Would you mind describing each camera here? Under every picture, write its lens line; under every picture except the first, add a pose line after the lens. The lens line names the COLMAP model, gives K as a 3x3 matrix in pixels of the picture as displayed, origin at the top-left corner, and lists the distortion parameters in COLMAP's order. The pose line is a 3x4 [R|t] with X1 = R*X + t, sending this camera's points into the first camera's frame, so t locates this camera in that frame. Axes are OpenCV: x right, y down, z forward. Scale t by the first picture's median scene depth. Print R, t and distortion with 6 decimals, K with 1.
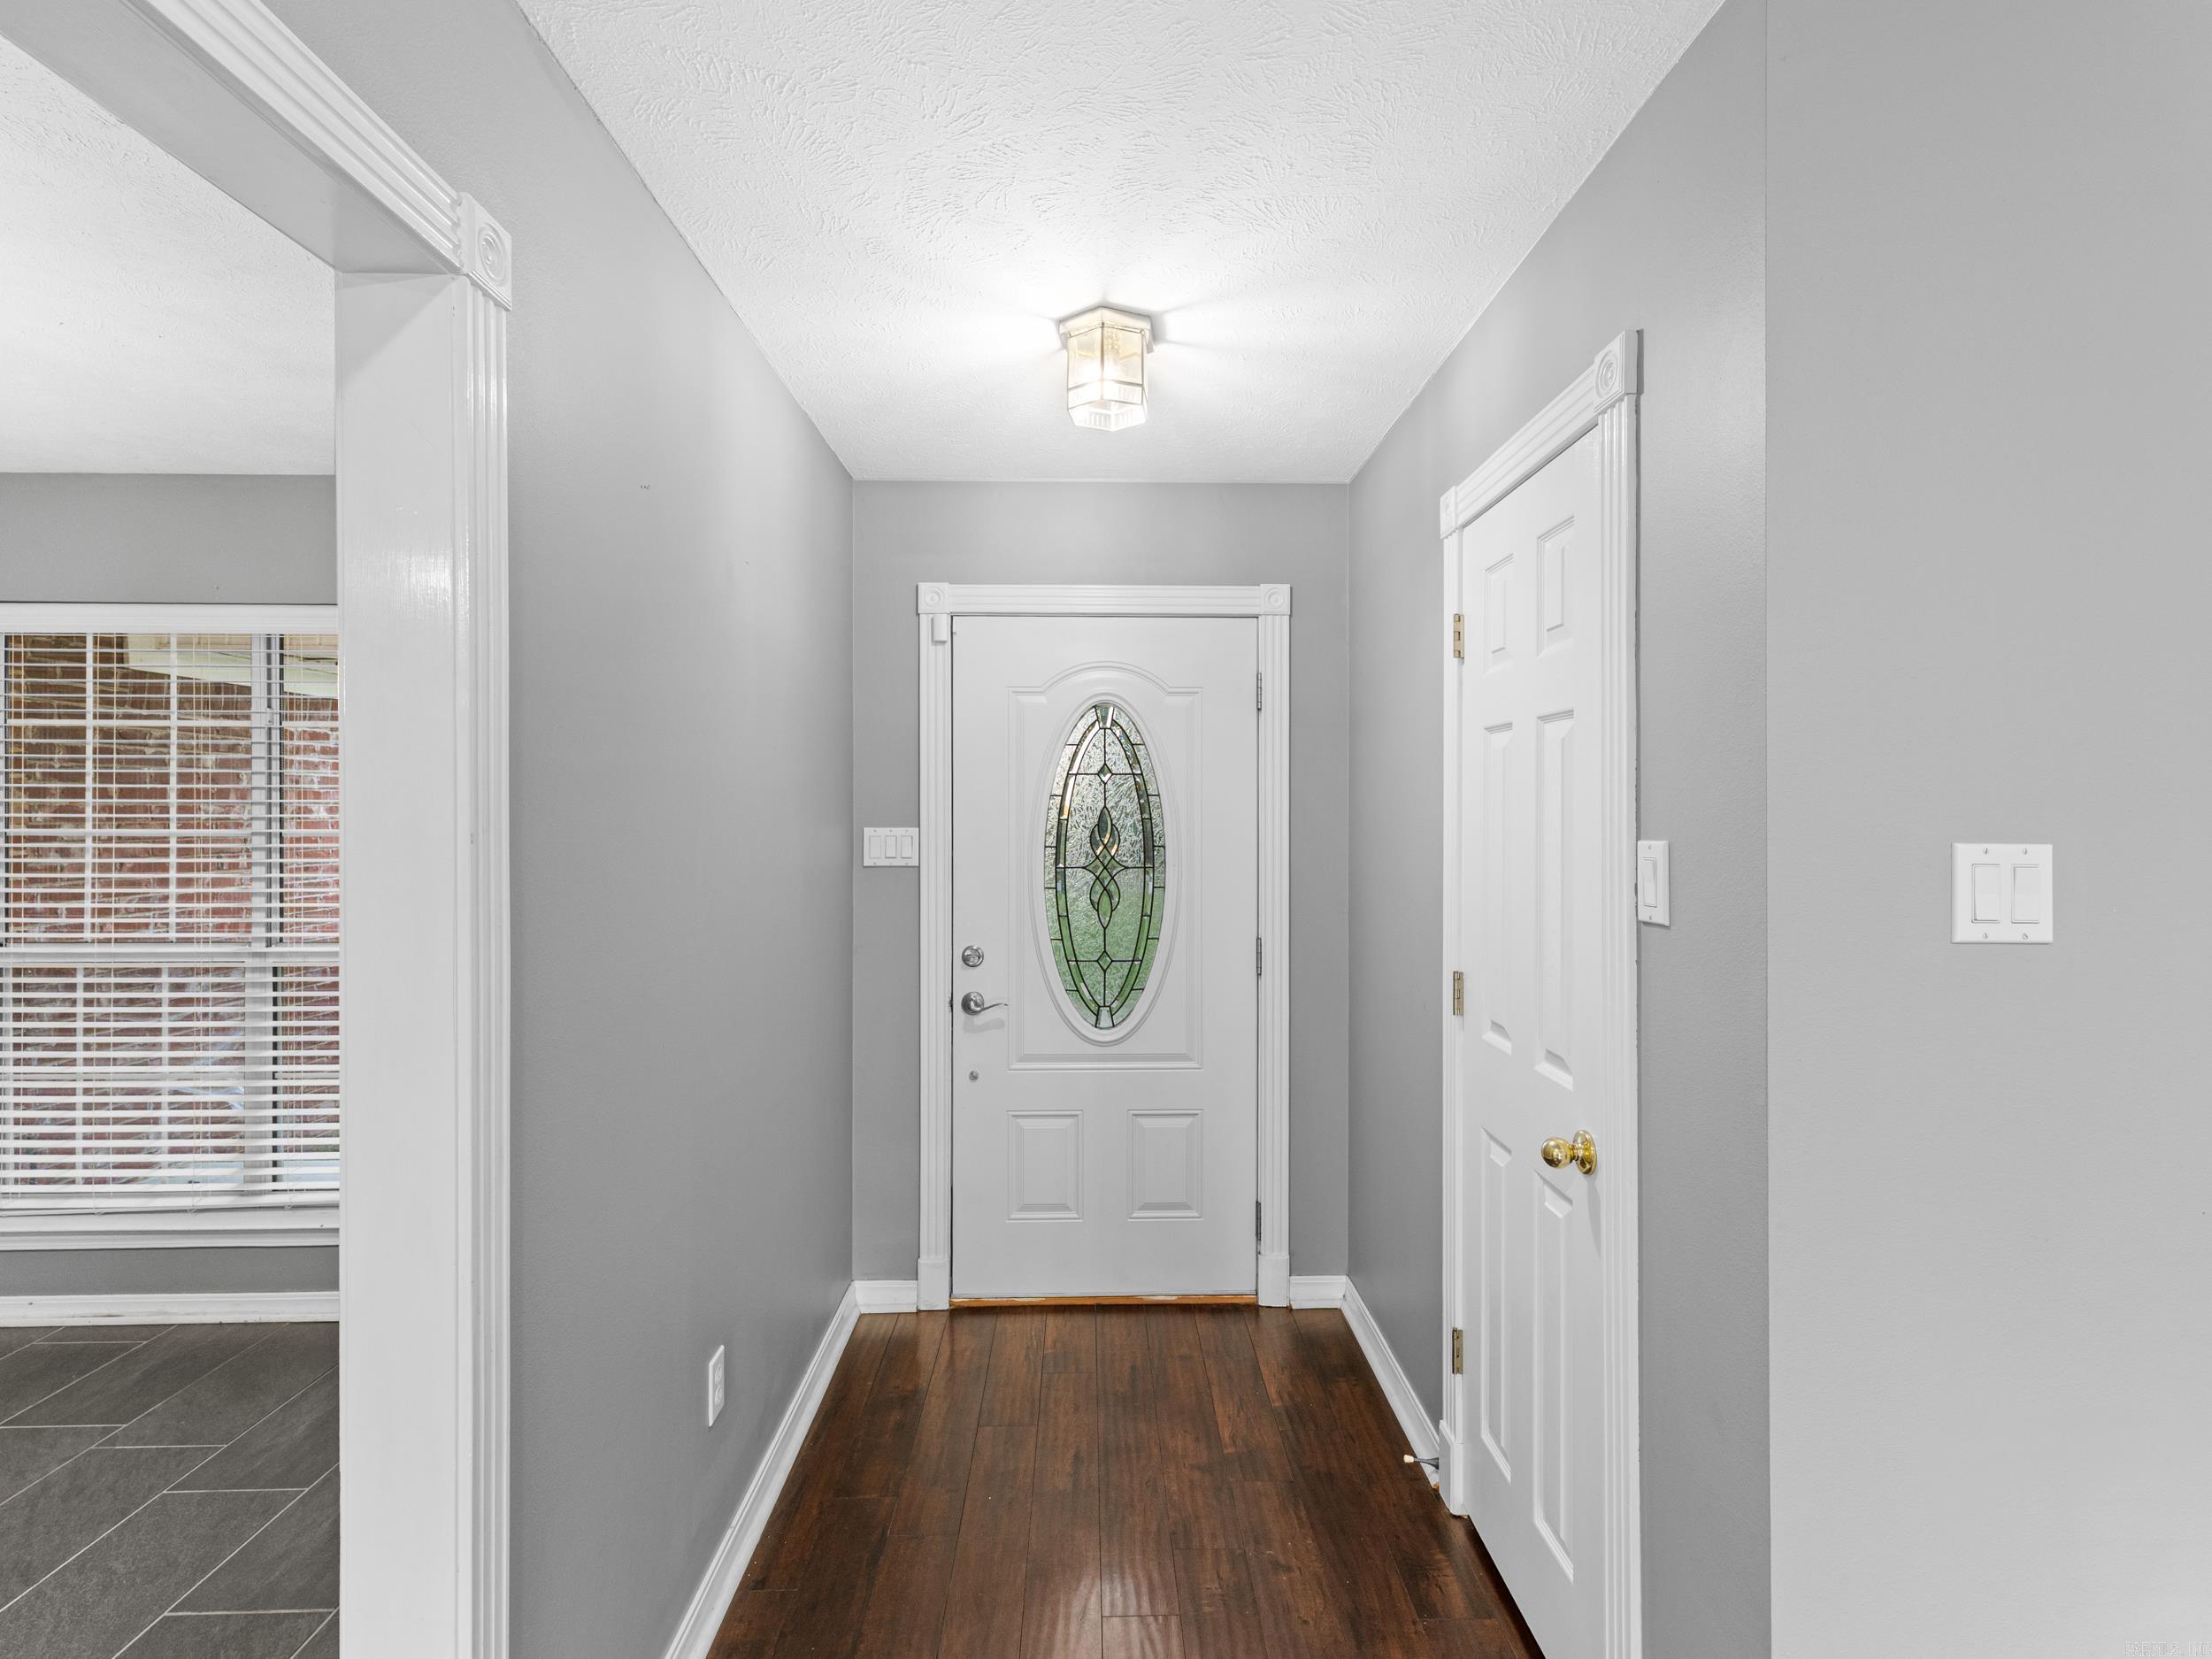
lens RADIAL K [[1049.6, 0, 1120.5], [0, 1049.6, 817.0], [0, 0, 1]] dist [0.007028, -0.000701]
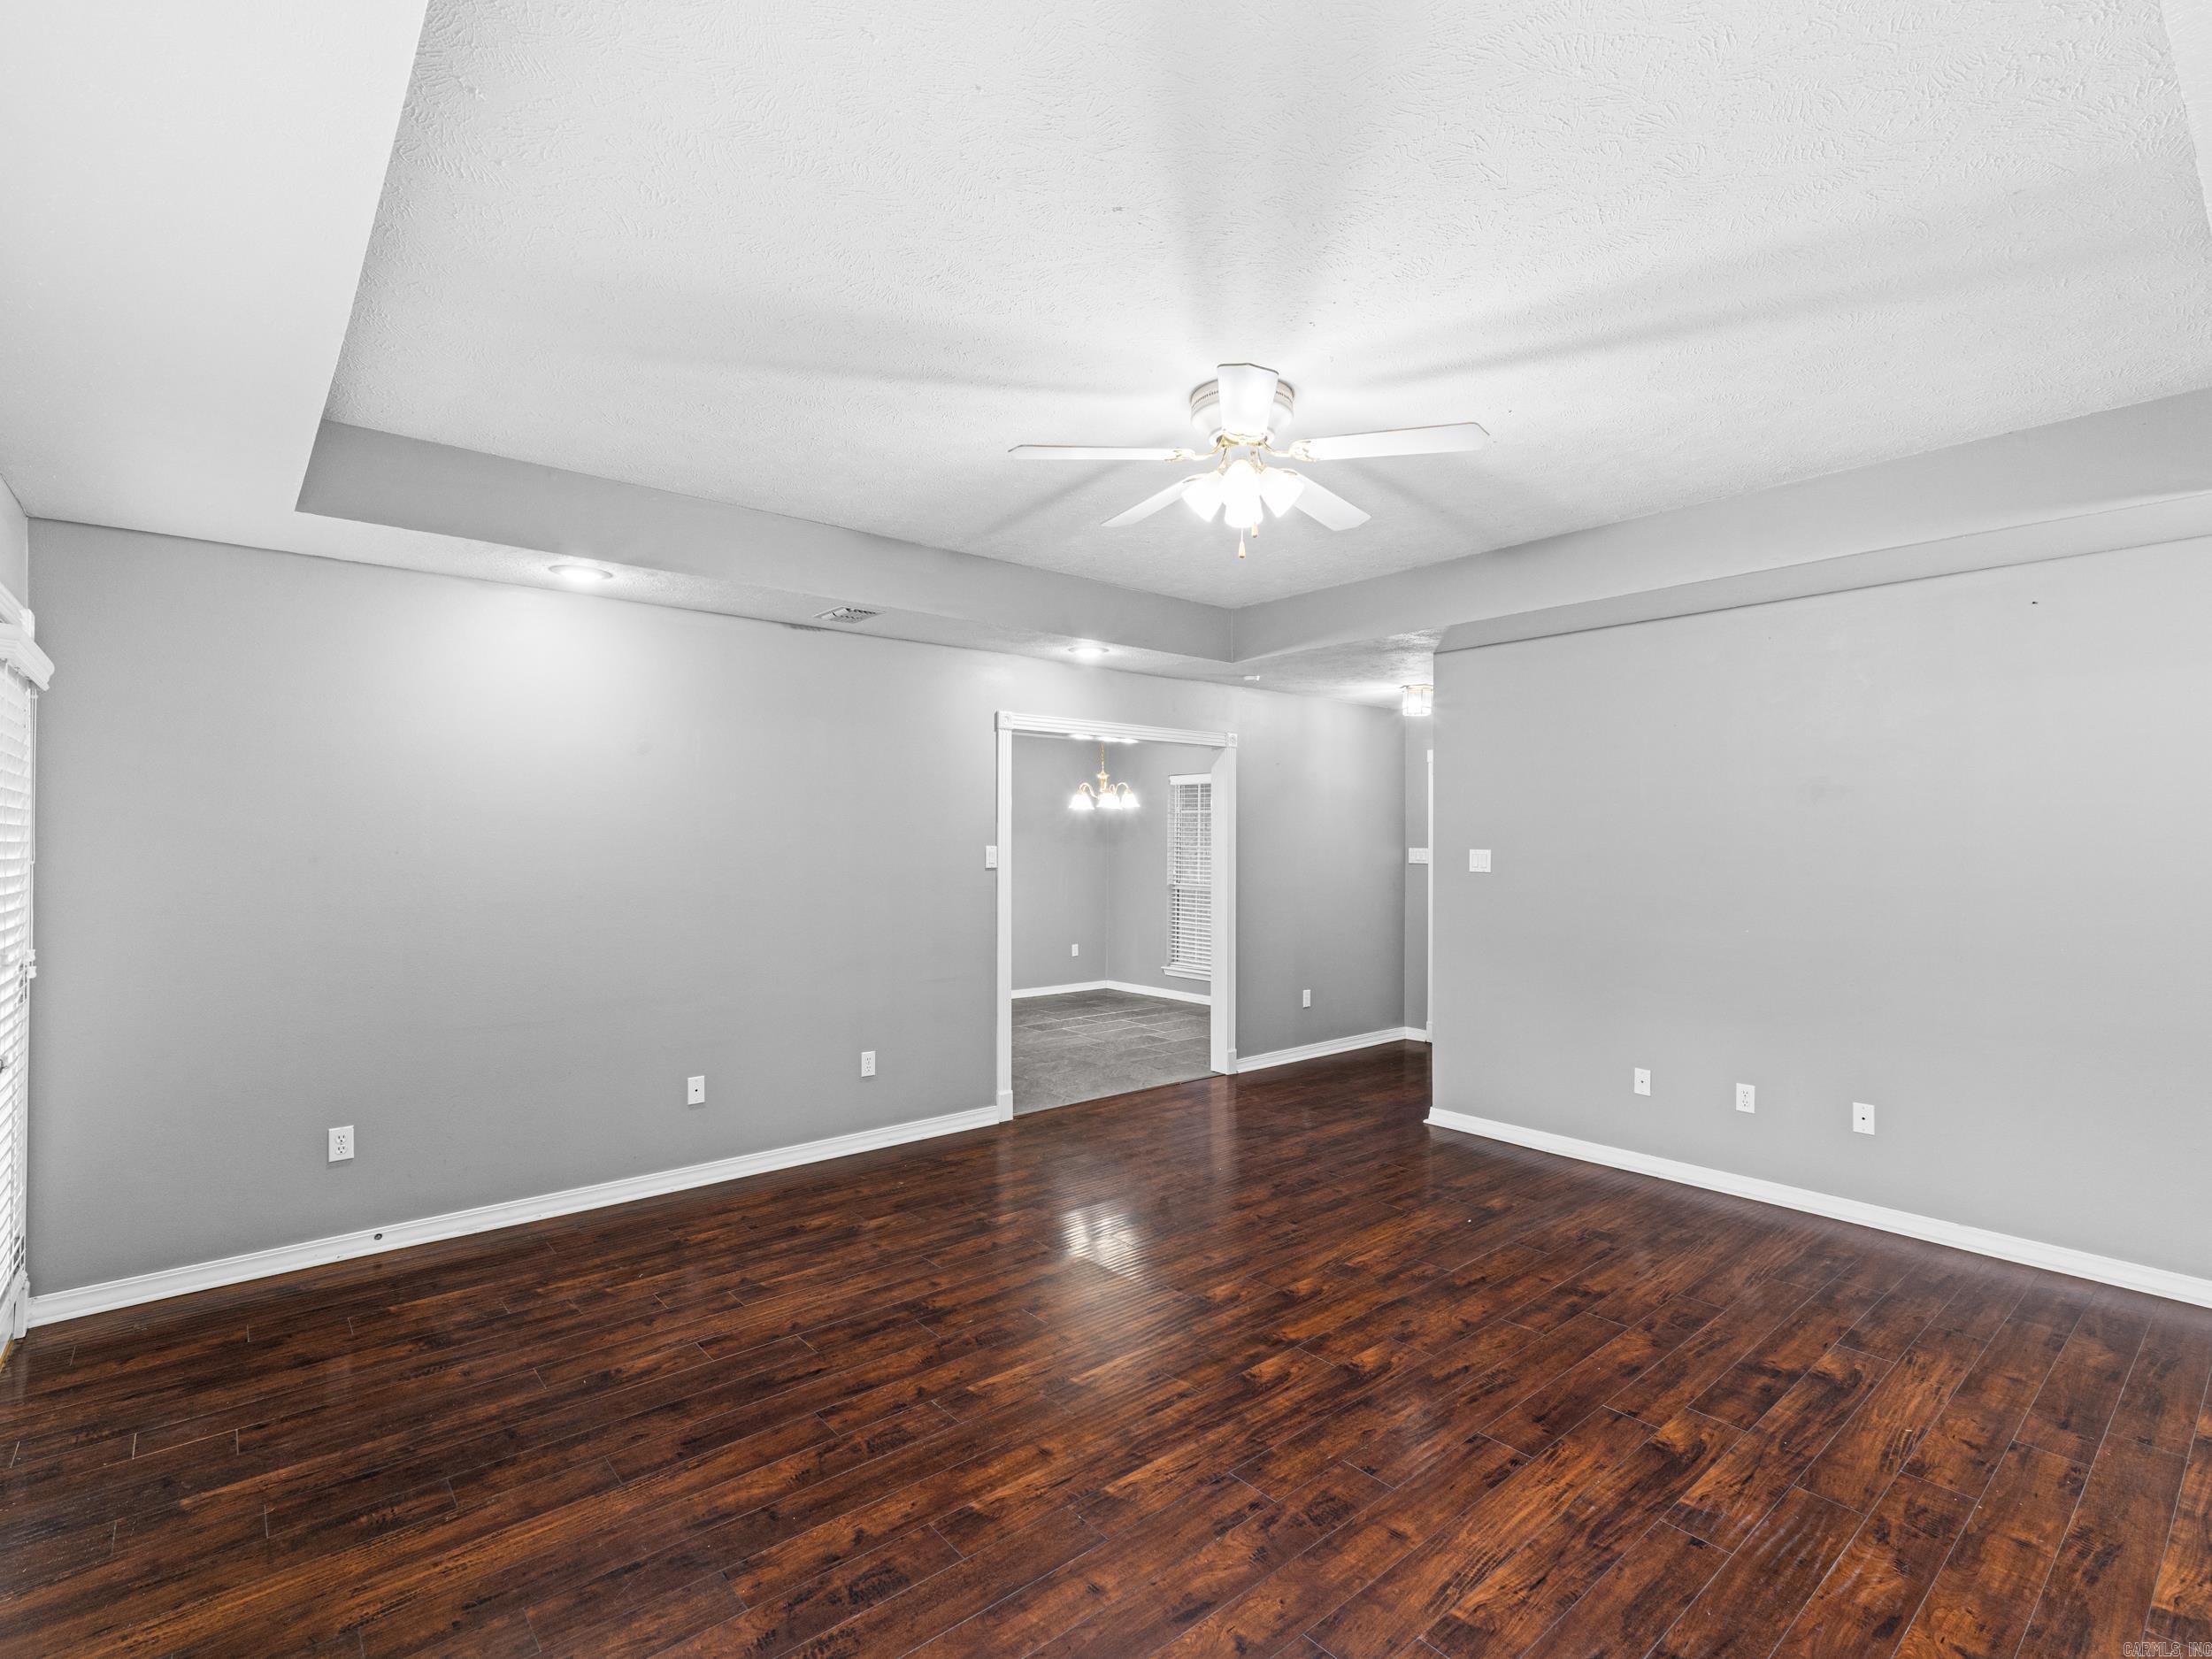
lens RADIAL K [[1049.6, 0, 1103.5], [0, 1049.6, 835.2], [0, 0, 1]] dist [0.007028, -0.000701]
pose [[0.621101, -0.004459, -0.783718, 1.275702], [-0.005109, 0.999940, -0.009738, 0.006255], [0.783714, 0.010053, 0.621040, -1.142534]]
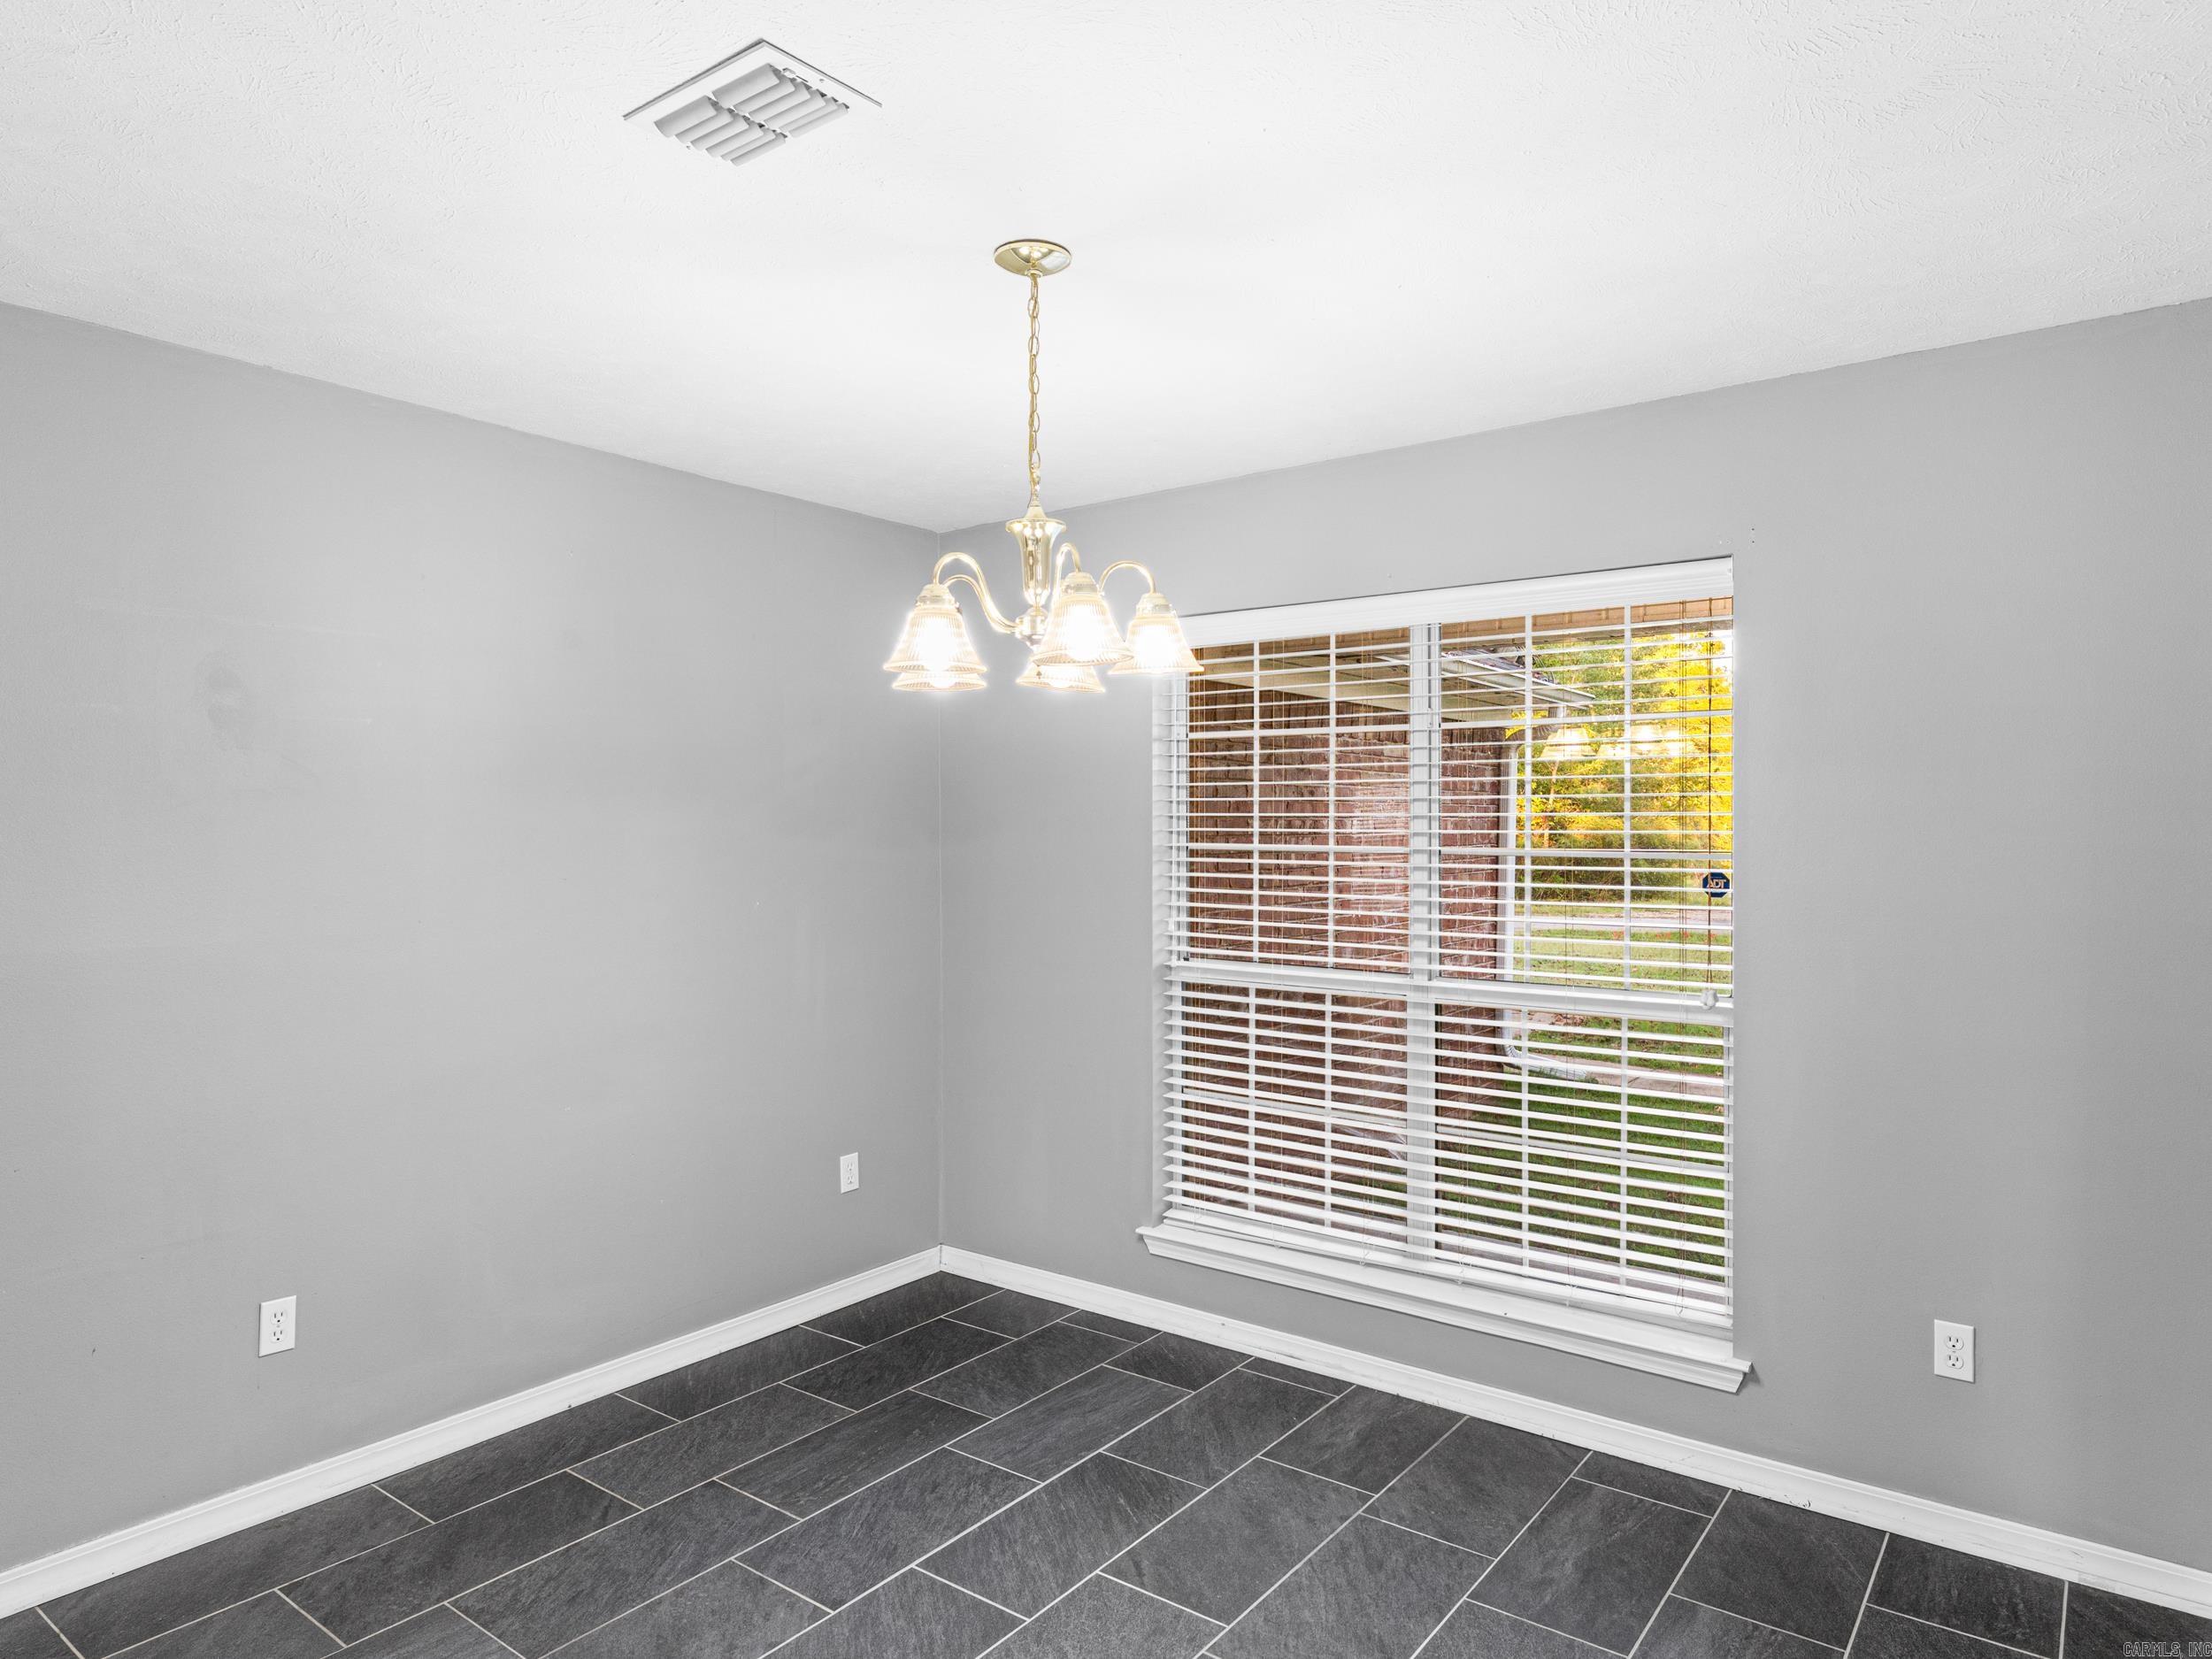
lens RADIAL K [[1332.0, 0, 1118.9], [0, 1332.0, 848.7], [0, 0, 1]] dist [-0.025506, 0.002546]
pose [[0.780639, 0.012337, -0.624861, -0.326103], [-0.004168, 0.999886, 0.014534, -0.001514], [0.624969, -0.008741, 0.780601, -0.024795]]
